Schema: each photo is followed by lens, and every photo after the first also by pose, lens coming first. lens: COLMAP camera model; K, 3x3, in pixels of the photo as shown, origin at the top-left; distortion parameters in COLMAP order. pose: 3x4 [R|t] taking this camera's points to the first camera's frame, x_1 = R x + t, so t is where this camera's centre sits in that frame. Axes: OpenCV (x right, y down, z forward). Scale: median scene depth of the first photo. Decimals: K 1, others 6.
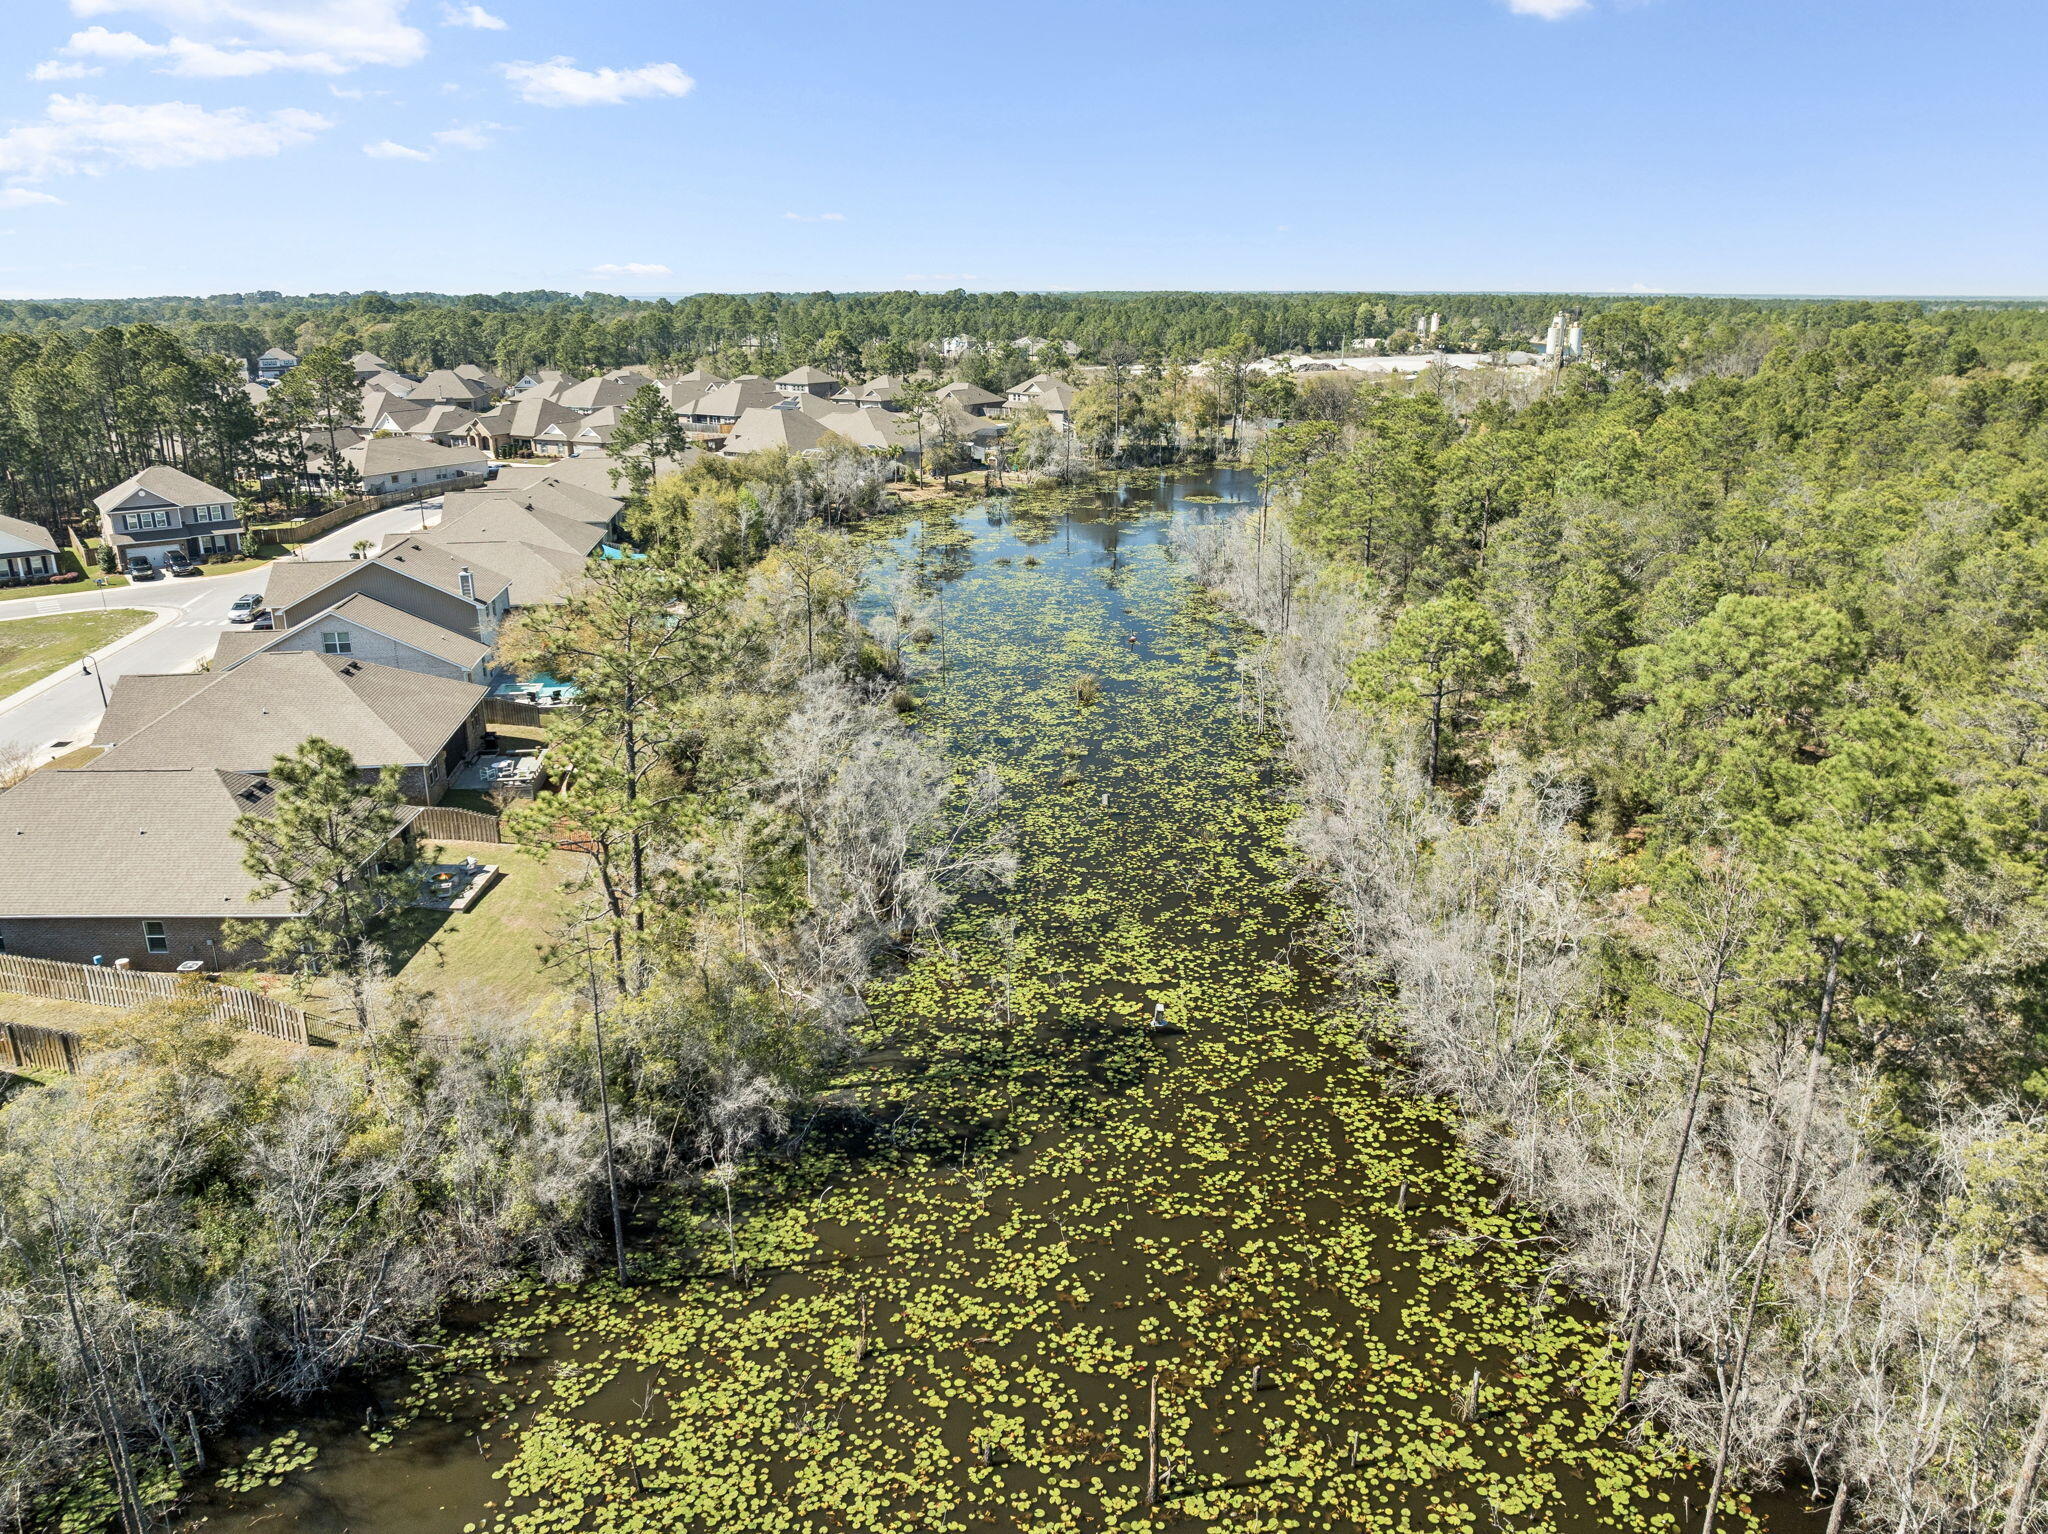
lens RADIAL K [[1459.5, 0, 1038.8], [0, 1459.5, 772.2], [0, 0, 1]] dist [-0.028372, -0.005955]
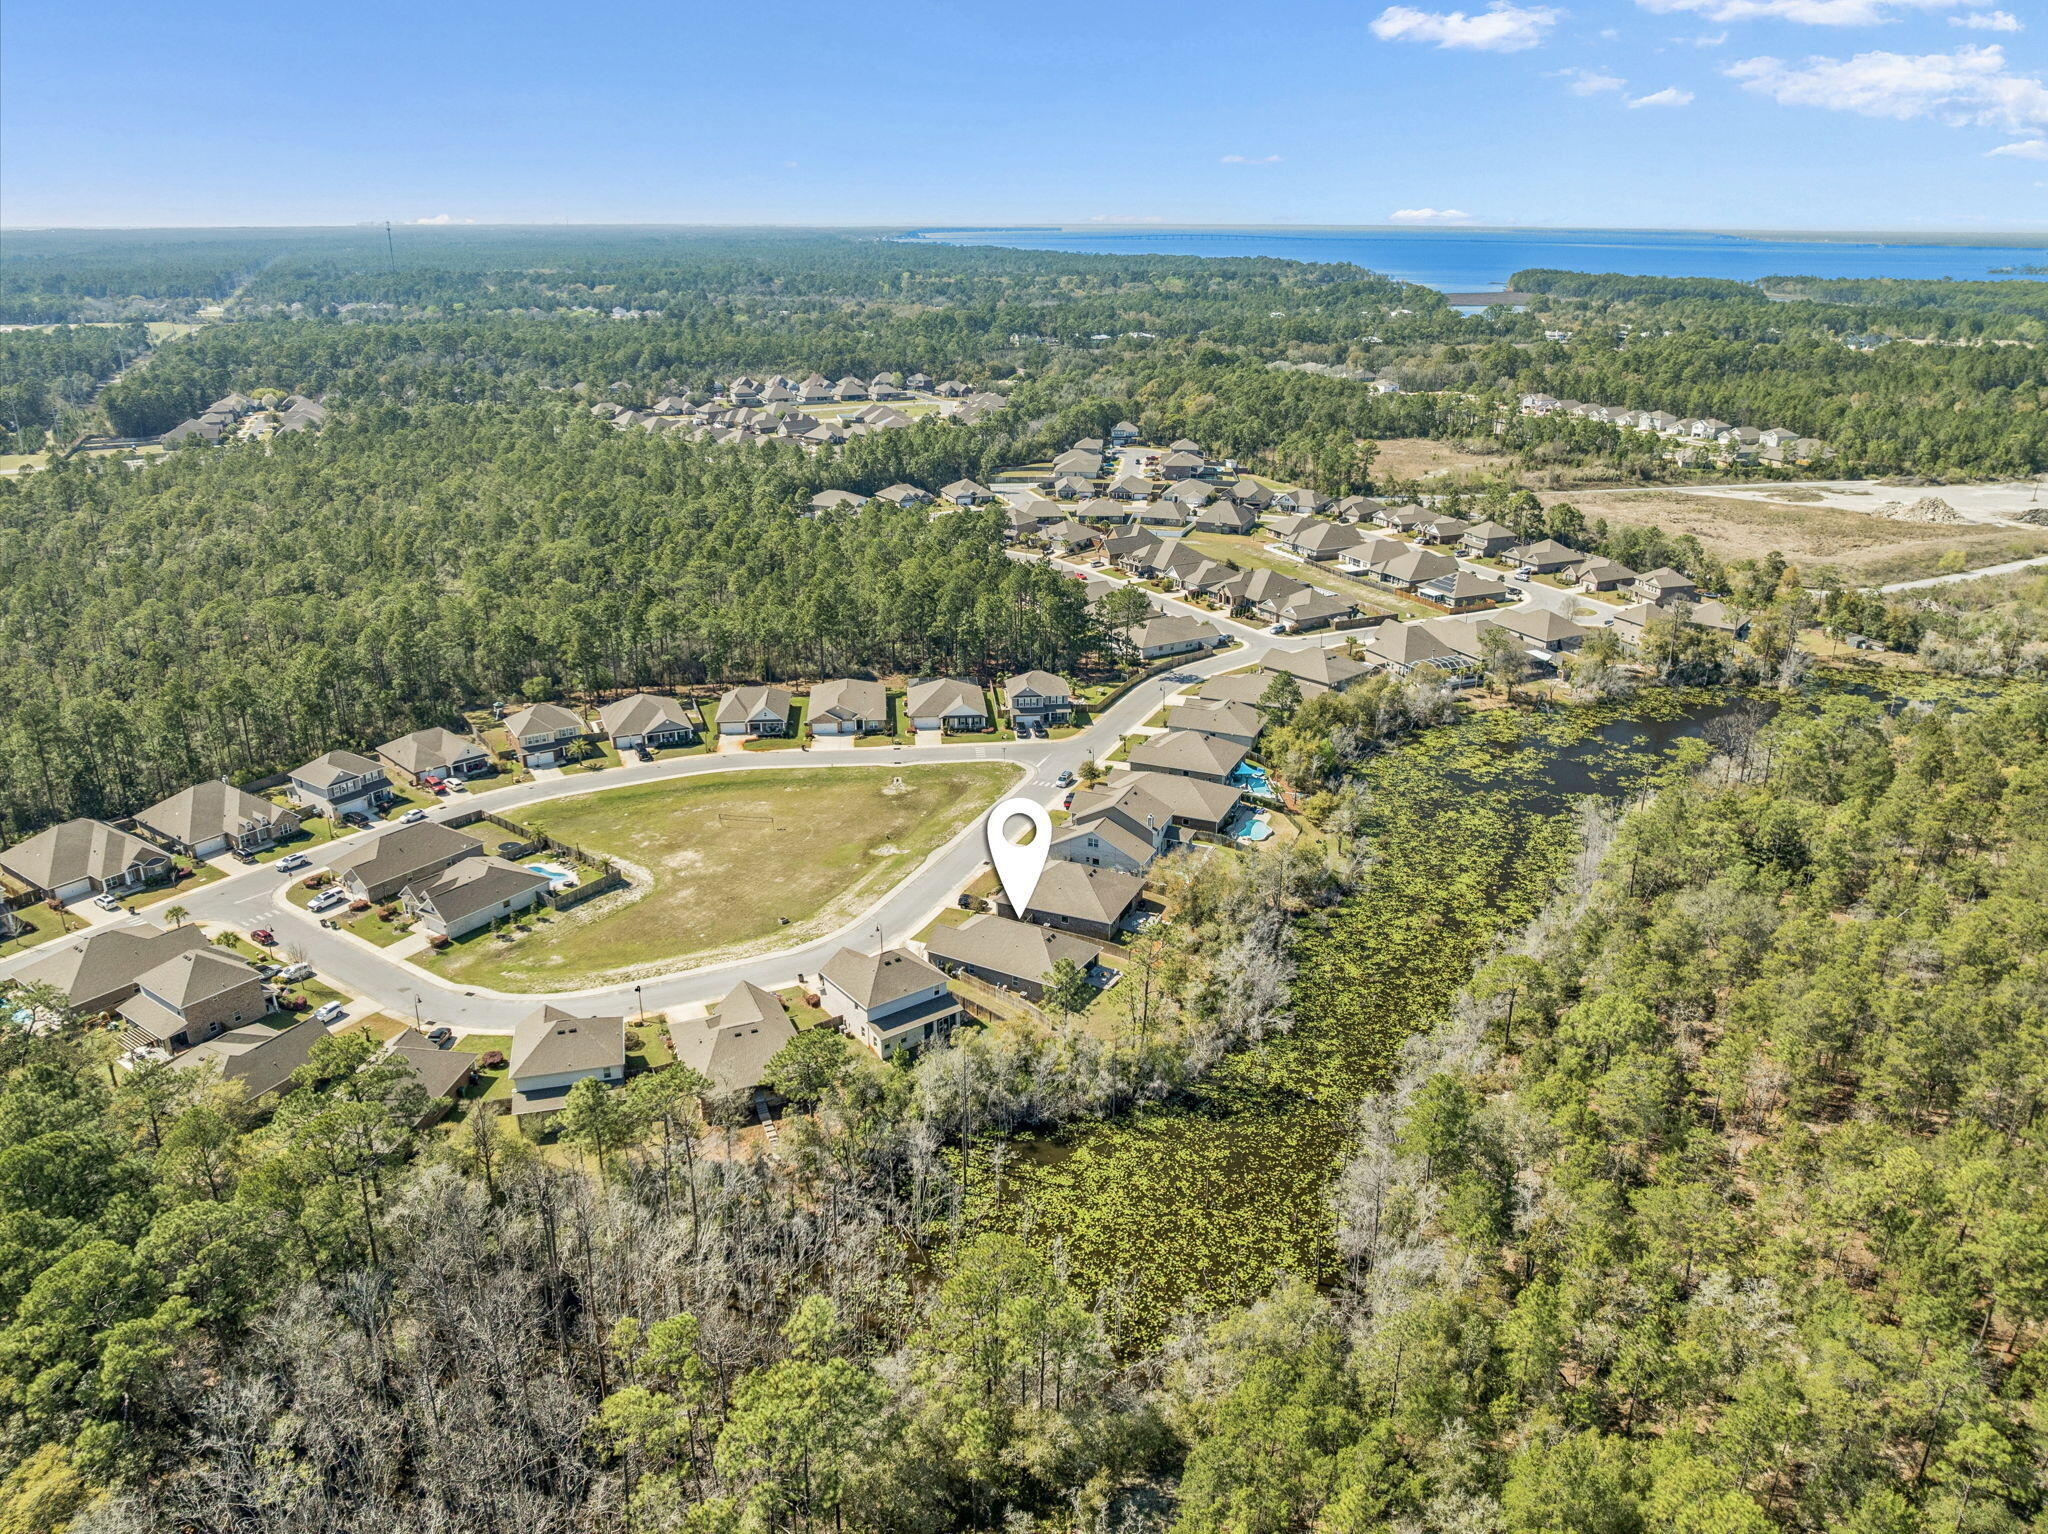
lens RADIAL K [[1459.5, 0, 1038.8], [0, 1459.5, 772.2], [0, 0, 1]] dist [-0.028372, -0.005955]
pose [[0.858994, 0.189337, -0.475689, 1.024745], [-0.170472, 0.981863, 0.082972, -0.716104], [0.482771, 0.009819, 0.875691, -2.101609]]
